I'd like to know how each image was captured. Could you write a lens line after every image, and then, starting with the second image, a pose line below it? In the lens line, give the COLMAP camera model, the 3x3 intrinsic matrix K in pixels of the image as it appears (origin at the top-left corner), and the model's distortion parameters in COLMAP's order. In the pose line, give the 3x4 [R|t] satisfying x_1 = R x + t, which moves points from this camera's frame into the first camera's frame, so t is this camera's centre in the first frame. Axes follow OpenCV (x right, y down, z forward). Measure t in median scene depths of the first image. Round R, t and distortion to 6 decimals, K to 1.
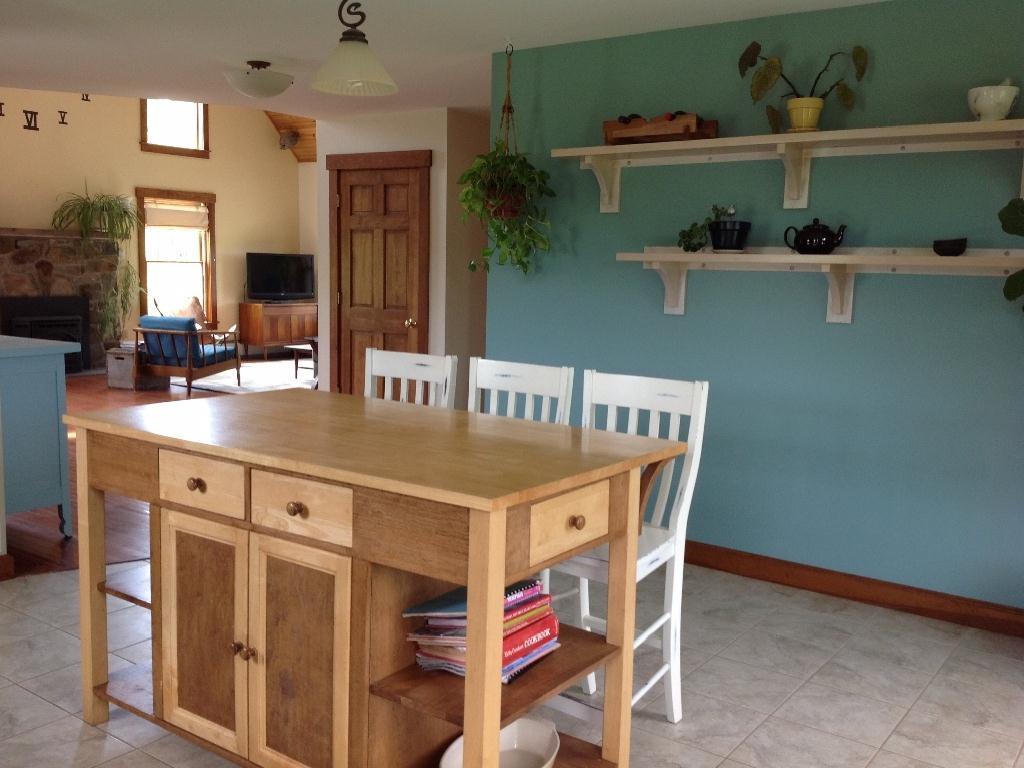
lens RADIAL K [[971.1, 0, 511.9], [0, 971.1, 403.5], [0, 0, 1]] dist [0.145933, -0.275434]
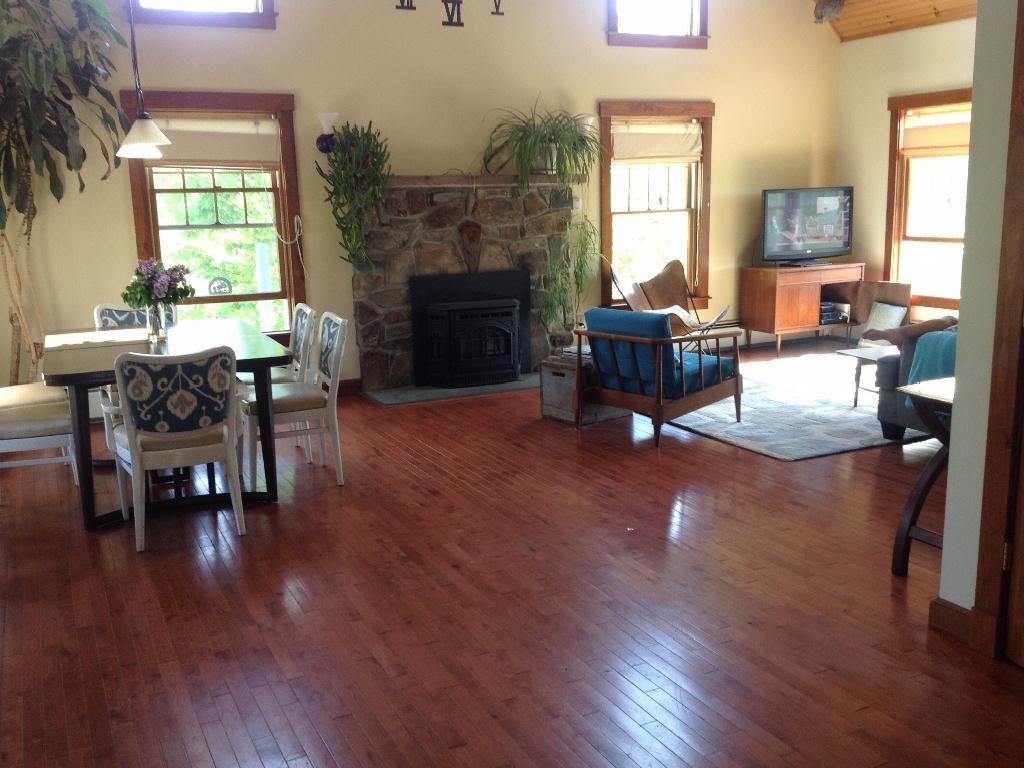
lens RADIAL K [[952.6, 0, 512.0], [0, 952.6, 384.0], [0, 0, 1]] dist [0.191838, -0.373838]
pose [[0.882880, 0.036796, -0.468156, -0.121299], [-0.015744, 0.998684, 0.048803, -0.060619], [0.469336, -0.035716, 0.882297, 0.397580]]
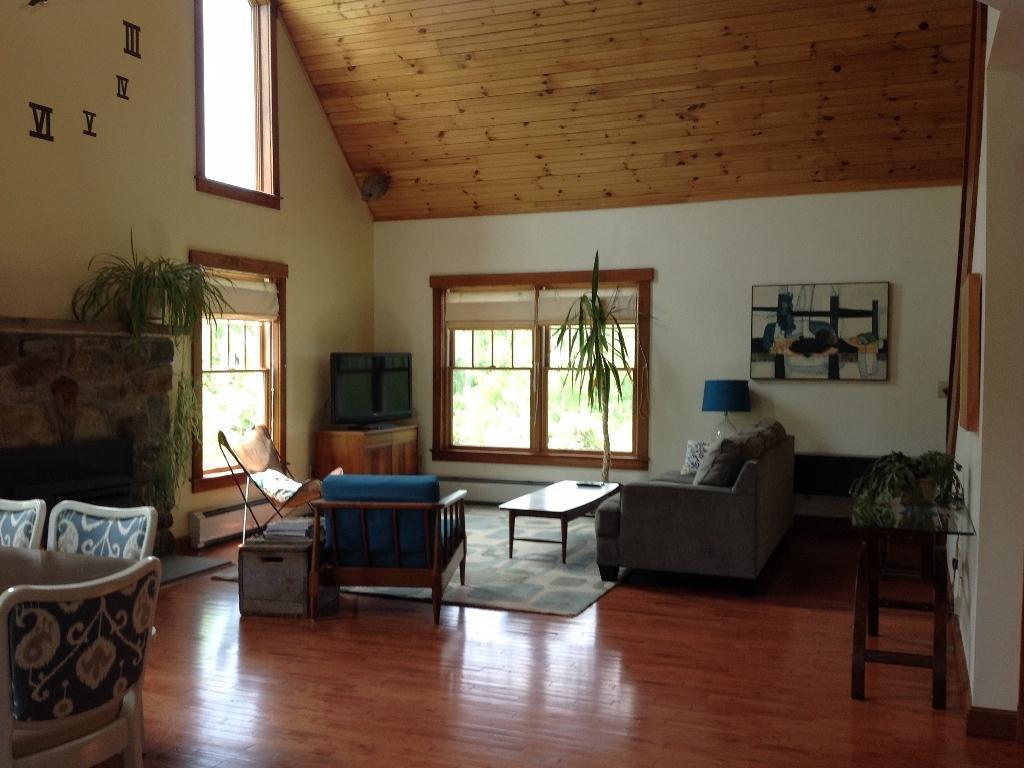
lens RADIAL K [[952.6, 0, 512.0], [0, 952.6, 384.0], [0, 0, 1]] dist [0.191838, -0.373838]
pose [[0.971238, -0.034906, 0.235540, -0.346428], [0.061682, 0.992313, -0.107287, -0.066263], [-0.229984, 0.118729, 0.965925, 0.416091]]
